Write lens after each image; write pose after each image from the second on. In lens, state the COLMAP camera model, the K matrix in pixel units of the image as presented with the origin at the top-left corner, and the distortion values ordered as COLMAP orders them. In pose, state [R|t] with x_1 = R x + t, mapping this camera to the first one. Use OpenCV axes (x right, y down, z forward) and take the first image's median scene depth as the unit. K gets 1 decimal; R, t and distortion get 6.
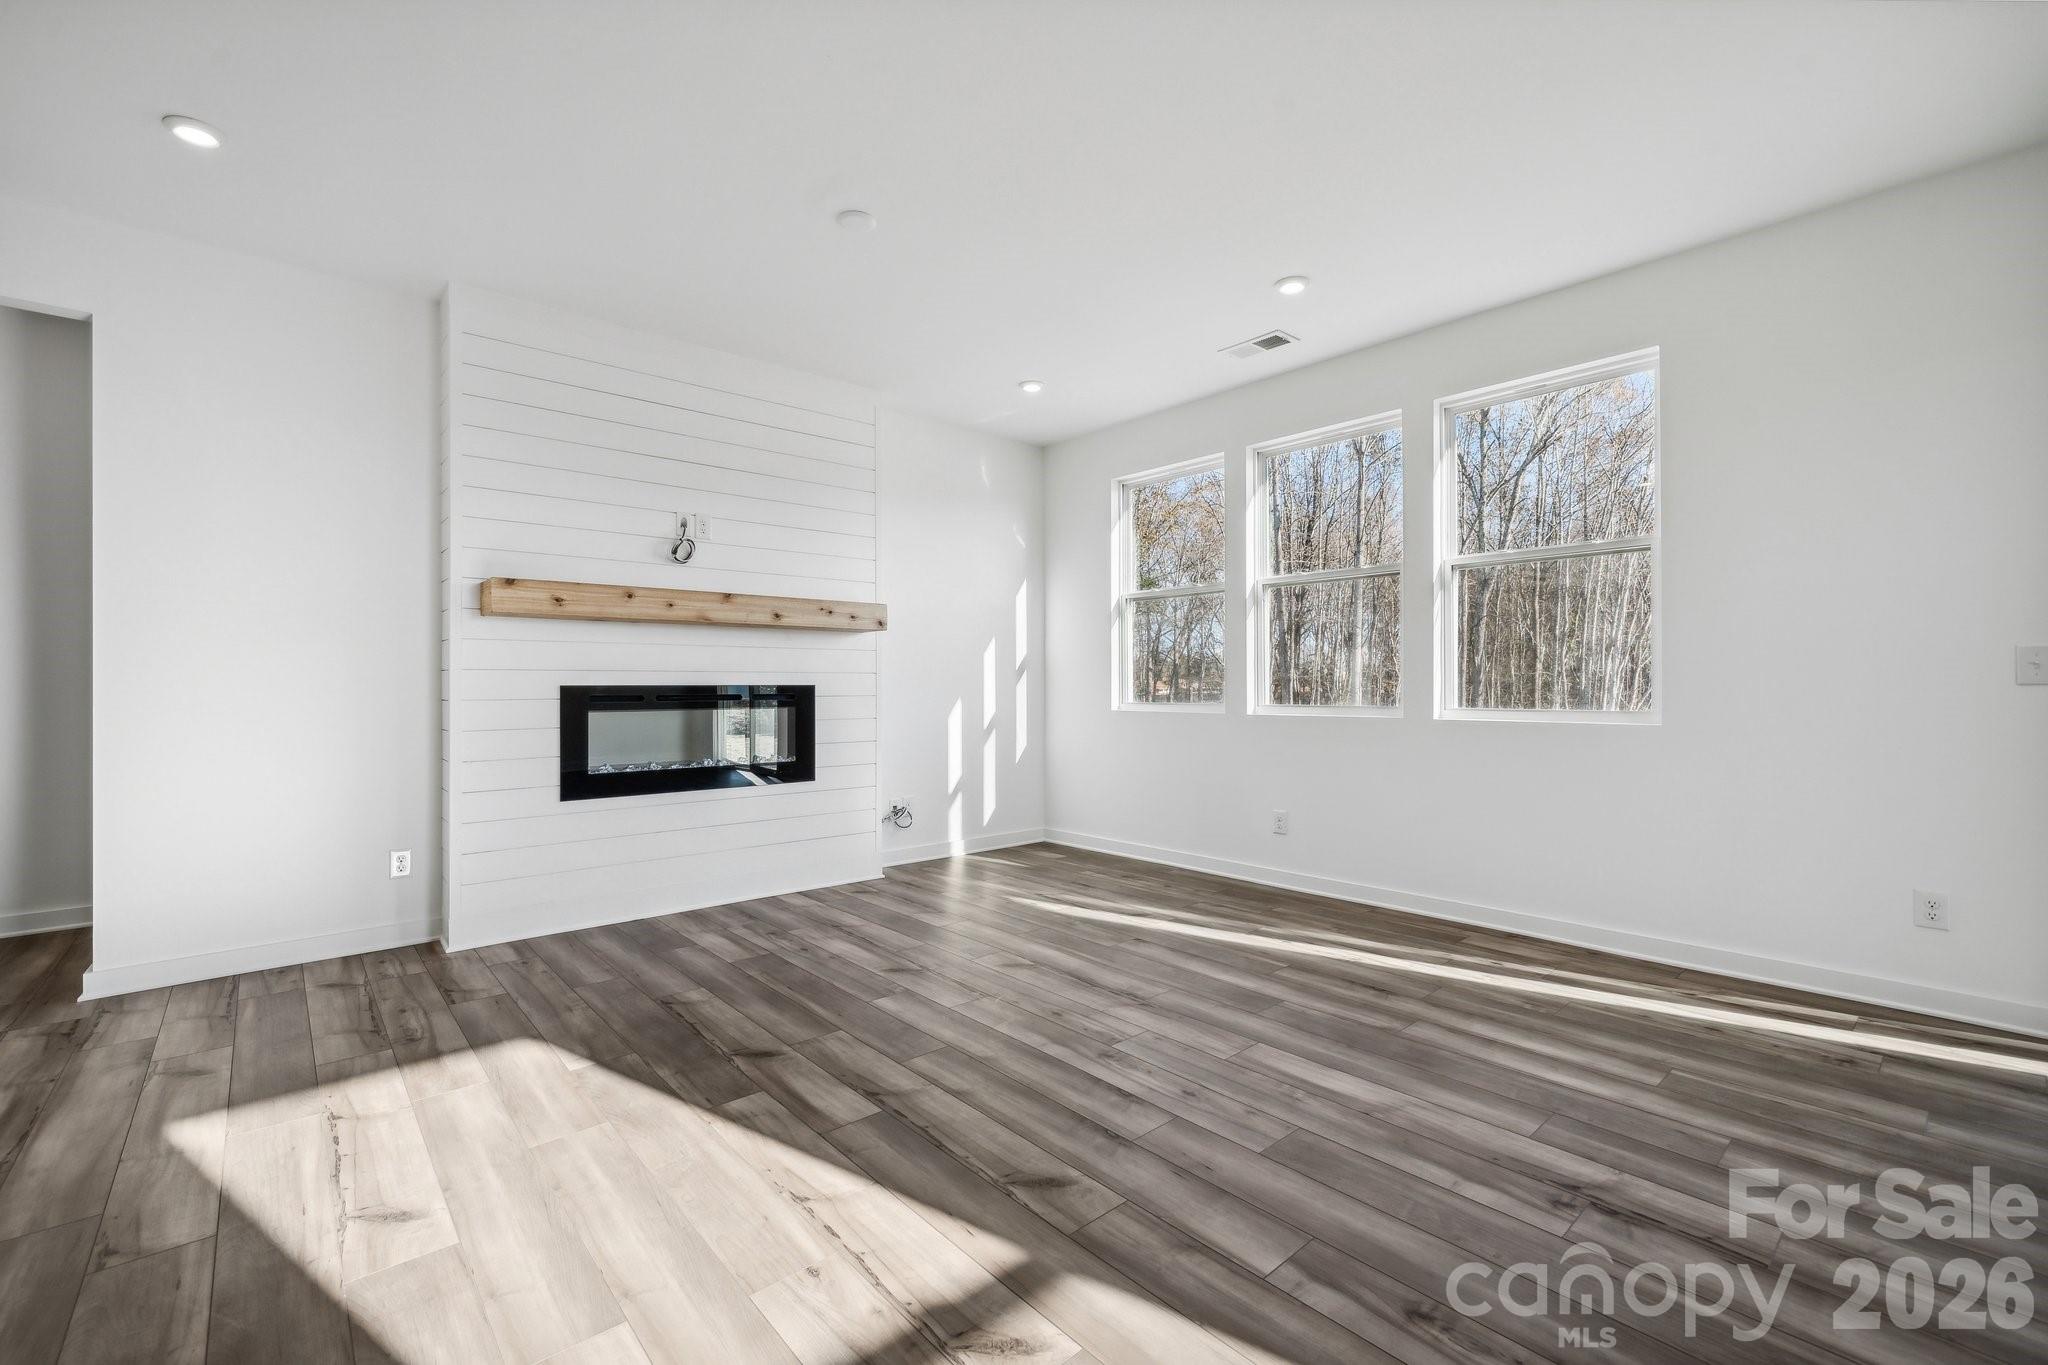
lens RADIAL K [[860.4, 0, 1023.8], [0, 860.4, 680.5], [0, 0, 1]] dist [0.000158, 0.000298]
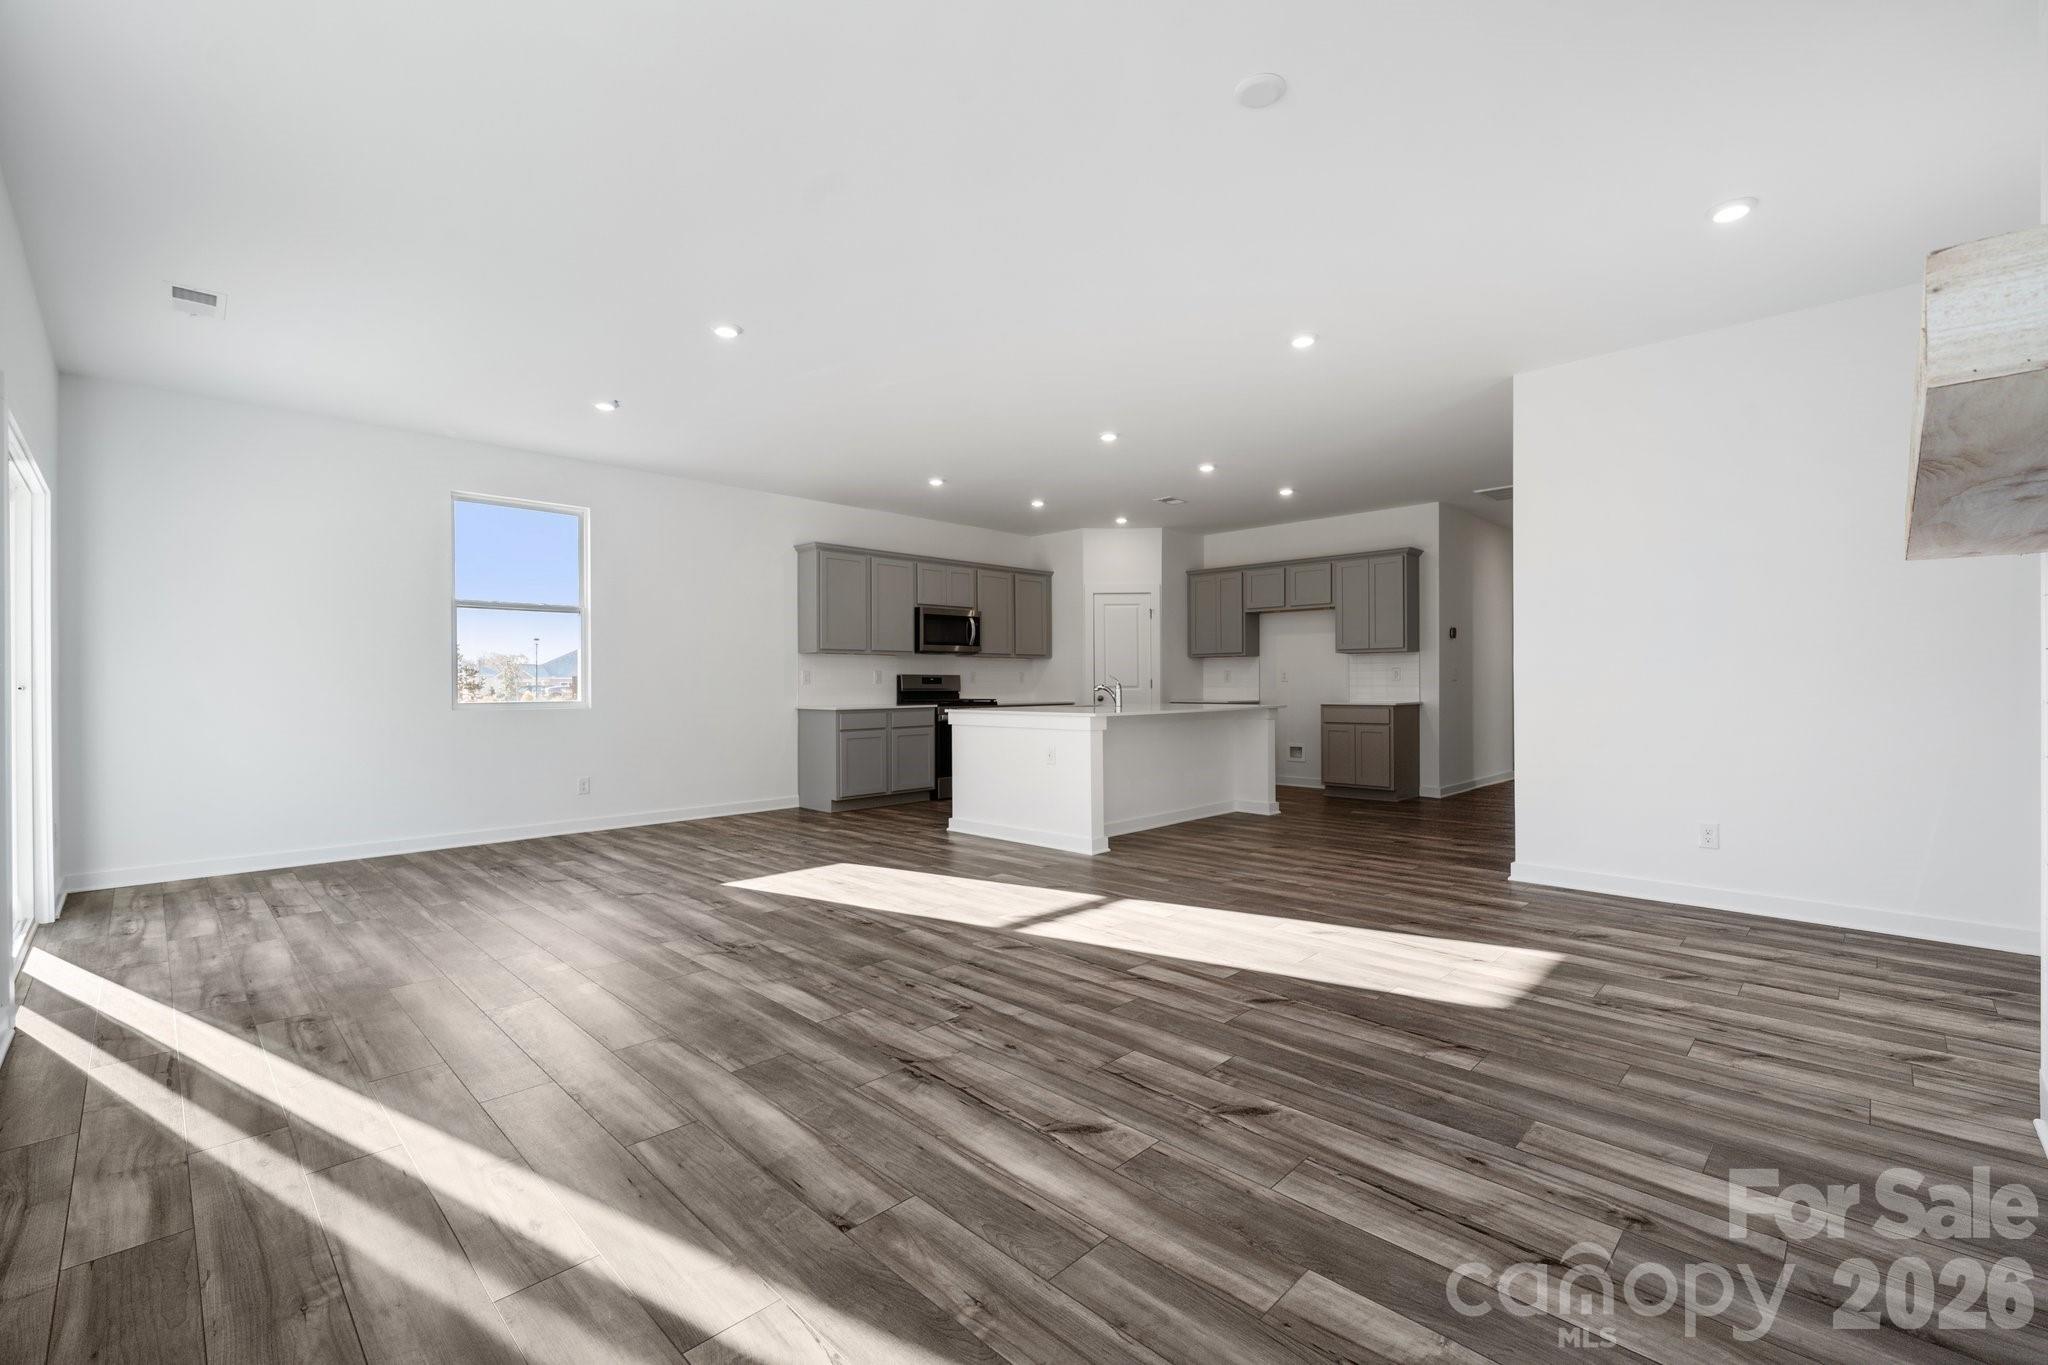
lens RADIAL K [[860.4, 0, 1014.4], [0, 860.4, 680.6], [0, 0, 1]] dist [0.000158, 0.000298]
pose [[-0.998233, 0.006901, -0.059020, 0.069973], [0.007209, 0.999961, -0.005009, 0.007172], [0.058983, -0.005426, -0.998244, 1.566859]]
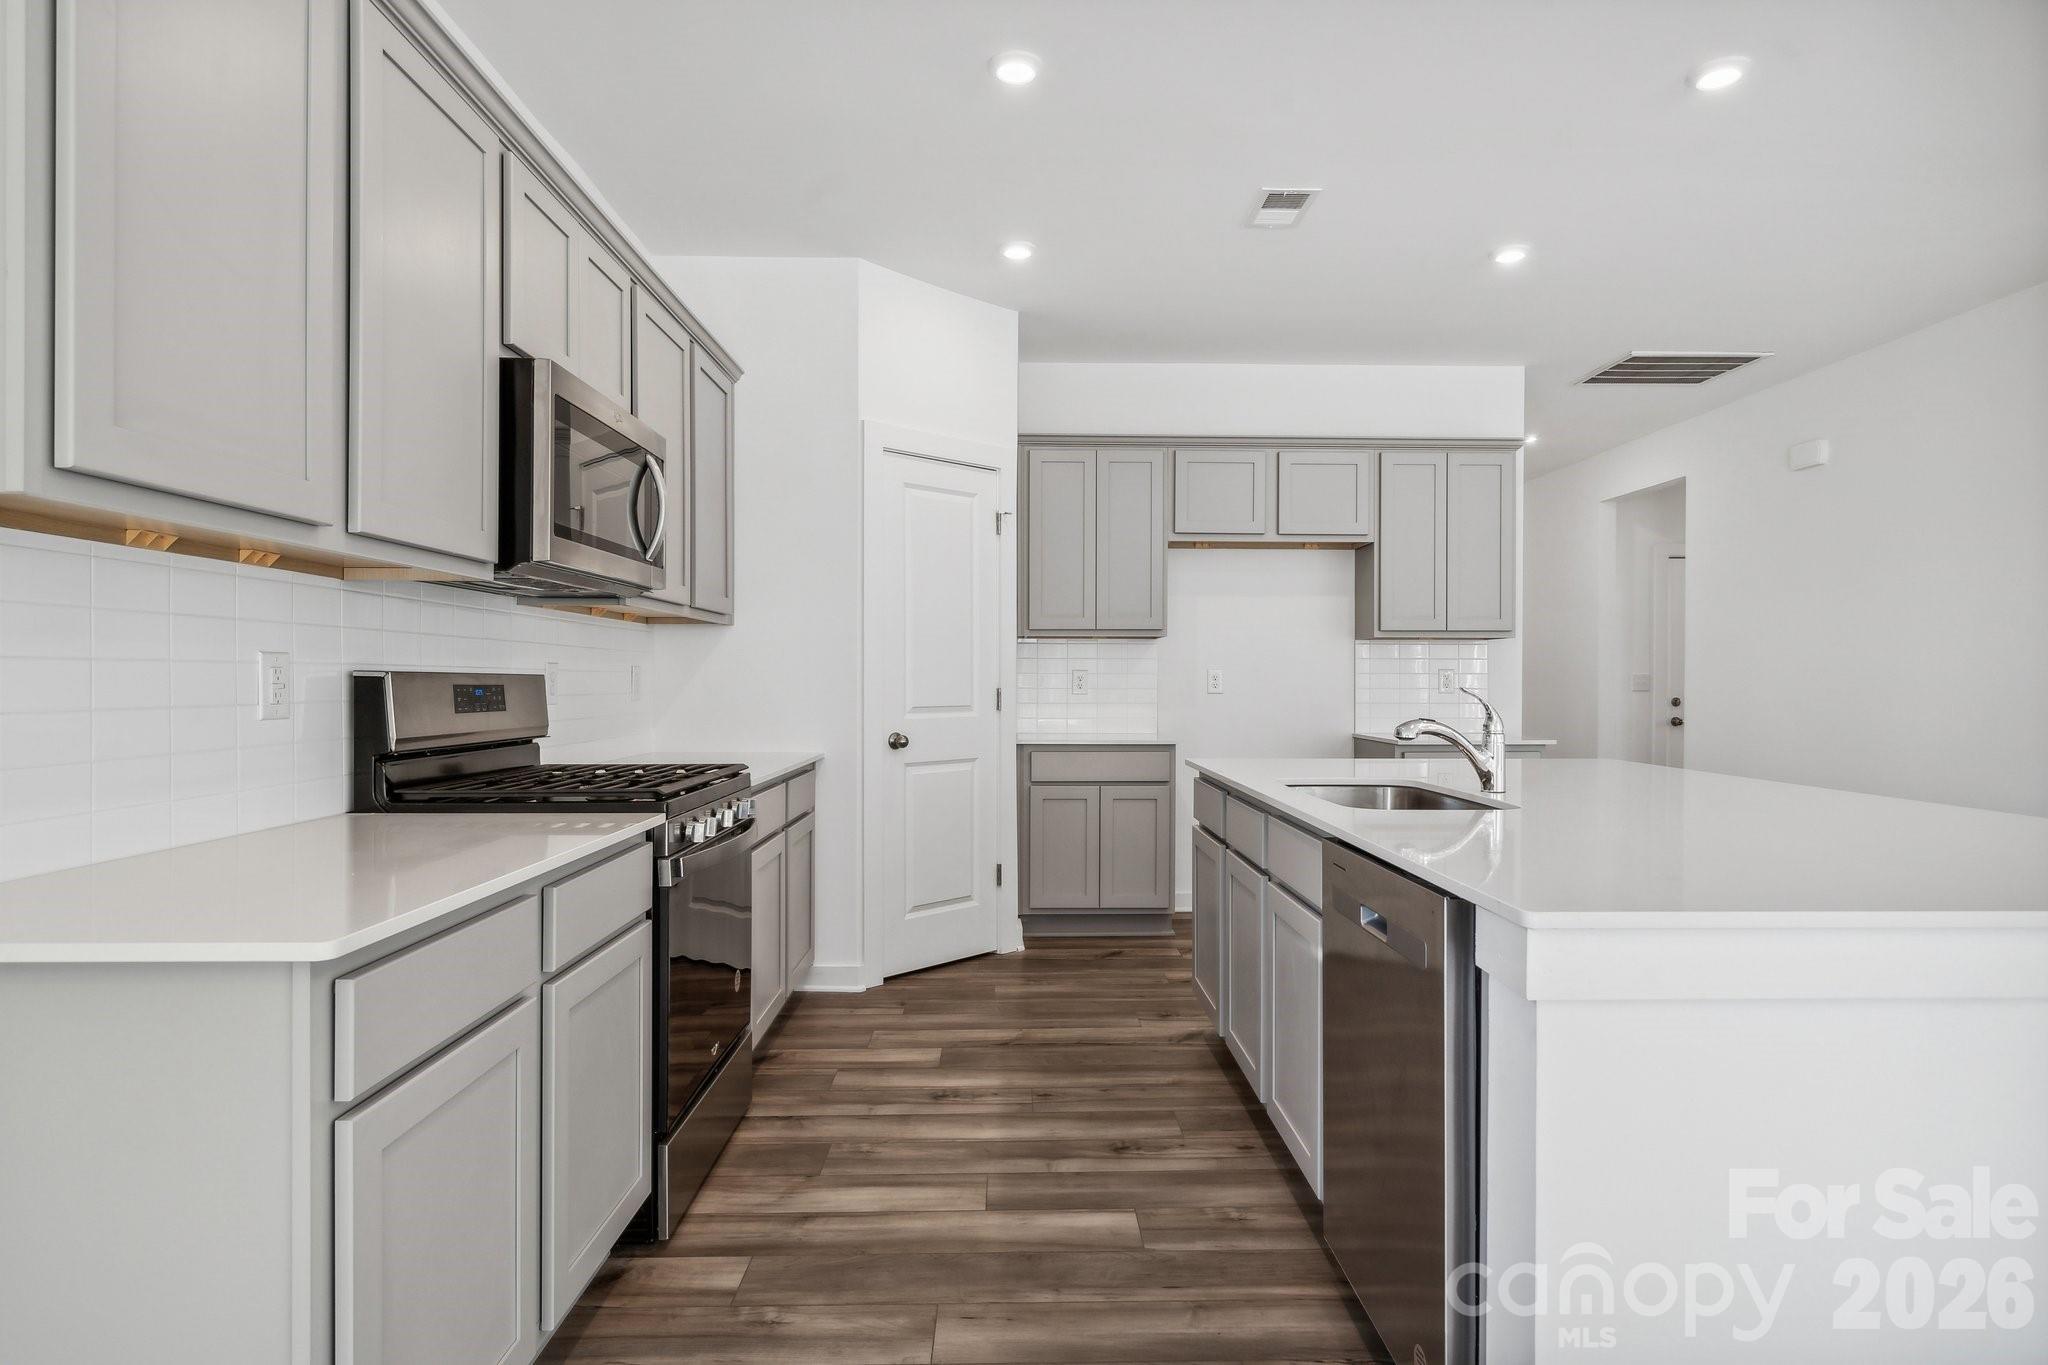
lens RADIAL K [[1092.0, 0, 1035.7], [0, 1092.0, 680.5], [0, 0, 1]] dist [-0.003950, -0.000149]
pose [[-0.645624, 0.003498, -0.763647, 0.483036], [-0.000116, 0.999989, 0.004679, -0.022693], [0.763655, 0.003109, -0.645617, -0.179070]]
